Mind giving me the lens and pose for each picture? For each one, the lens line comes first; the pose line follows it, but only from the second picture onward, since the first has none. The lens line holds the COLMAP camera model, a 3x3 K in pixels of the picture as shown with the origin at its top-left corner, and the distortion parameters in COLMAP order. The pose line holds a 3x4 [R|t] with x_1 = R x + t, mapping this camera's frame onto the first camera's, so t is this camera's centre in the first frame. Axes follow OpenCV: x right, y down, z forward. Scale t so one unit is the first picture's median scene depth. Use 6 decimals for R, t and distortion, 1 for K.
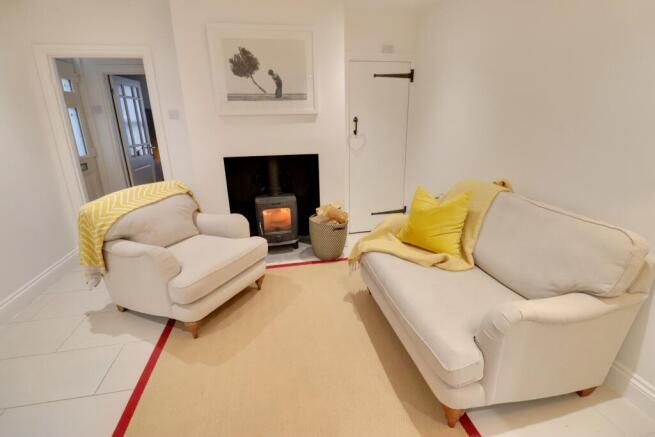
lens RADIAL K [[302.3, 0, 329.4], [0, 302.3, 211.9], [0, 0, 1]] dist [0.002716, -0.013025]
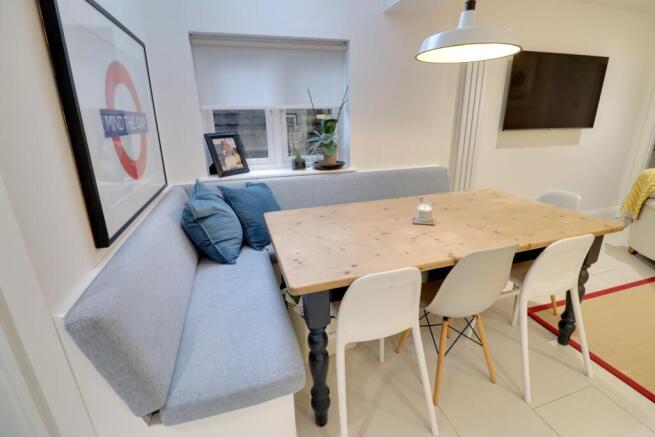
lens RADIAL K [[306.9, 0, 343.6], [0, 306.9, 217.3], [0, 0, 1]] dist [-0.000161, -0.000449]
pose [[0.113002, 0.331844, -0.936542, 0.294760], [-0.283976, 0.914048, 0.289610, 0.117975], [0.952149, 0.233229, 0.197525, -0.390600]]
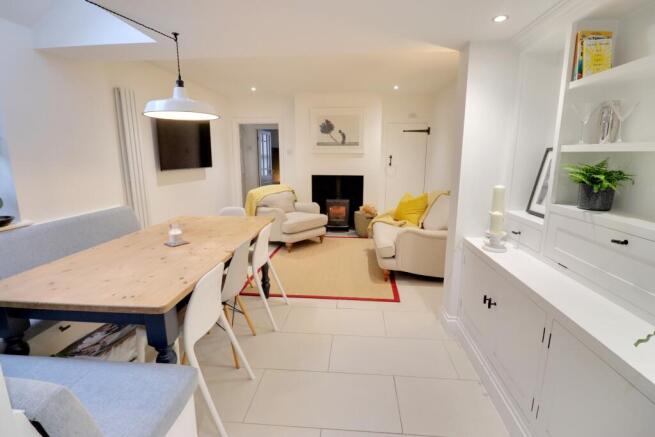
lens RADIAL K [[302.3, 0, 329.4], [0, 302.3, 211.9], [0, 0, 1]] dist [0.002716, -0.013025]
pose [[0.956767, 0.073532, -0.281409, 0.292350], [-0.104647, 0.989751, -0.097170, 0.212435], [0.271379, 0.122417, 0.954656, -0.713345]]
